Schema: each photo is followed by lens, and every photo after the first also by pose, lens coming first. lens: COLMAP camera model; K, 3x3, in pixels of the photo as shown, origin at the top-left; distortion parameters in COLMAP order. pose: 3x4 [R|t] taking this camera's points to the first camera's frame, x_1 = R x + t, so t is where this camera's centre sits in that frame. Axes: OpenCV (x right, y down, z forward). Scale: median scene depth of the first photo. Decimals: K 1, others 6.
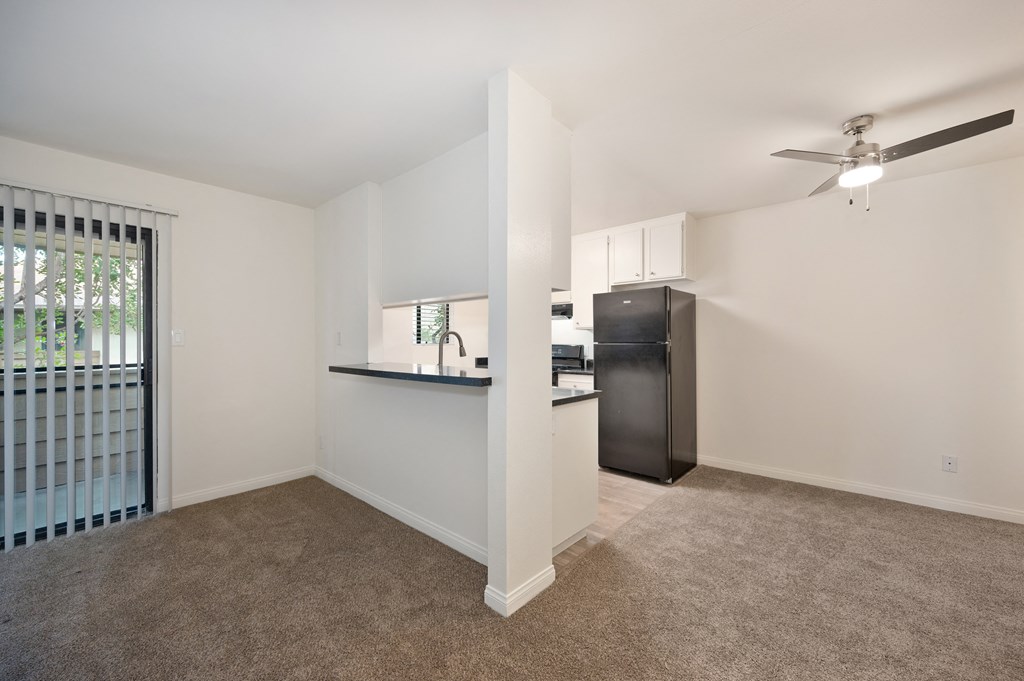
lens RADIAL K [[400.7, 0, 511.9], [0, 400.7, 341.0], [0, 0, 1]] dist [0.002686, -0.000810]
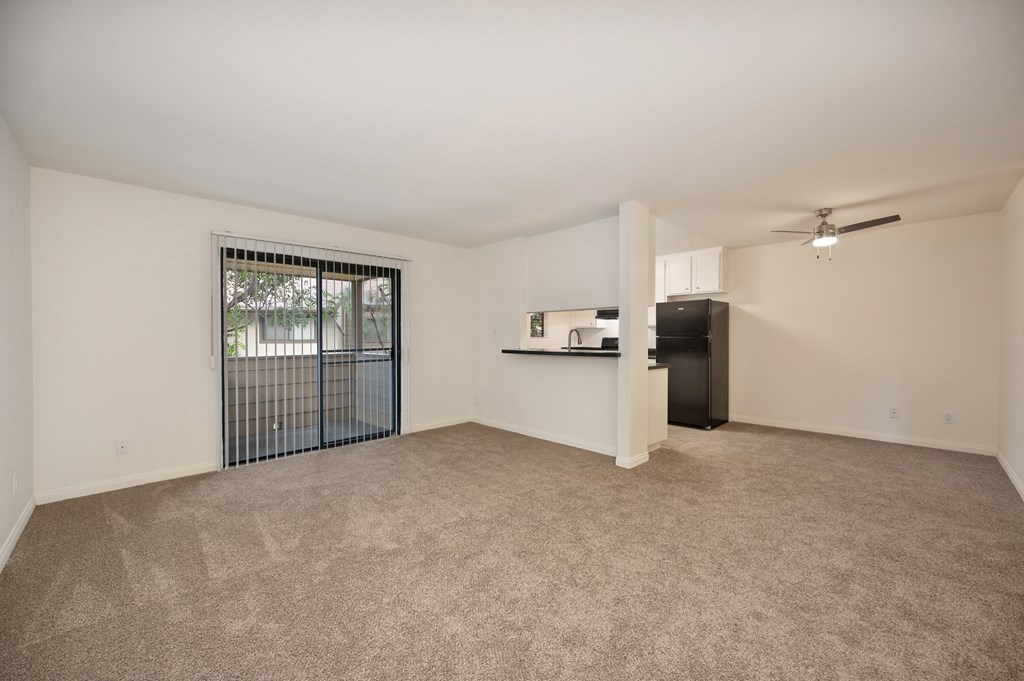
lens RADIAL K [[400.7, 0, 511.2], [0, 400.7, 341.1], [0, 0, 1]] dist [0.002686, -0.000810]
pose [[0.997269, 0.002802, -0.073804, -0.289659], [-0.001717, 0.999890, 0.014761, 0.002002], [0.073837, -0.014594, 0.997164, -0.670841]]
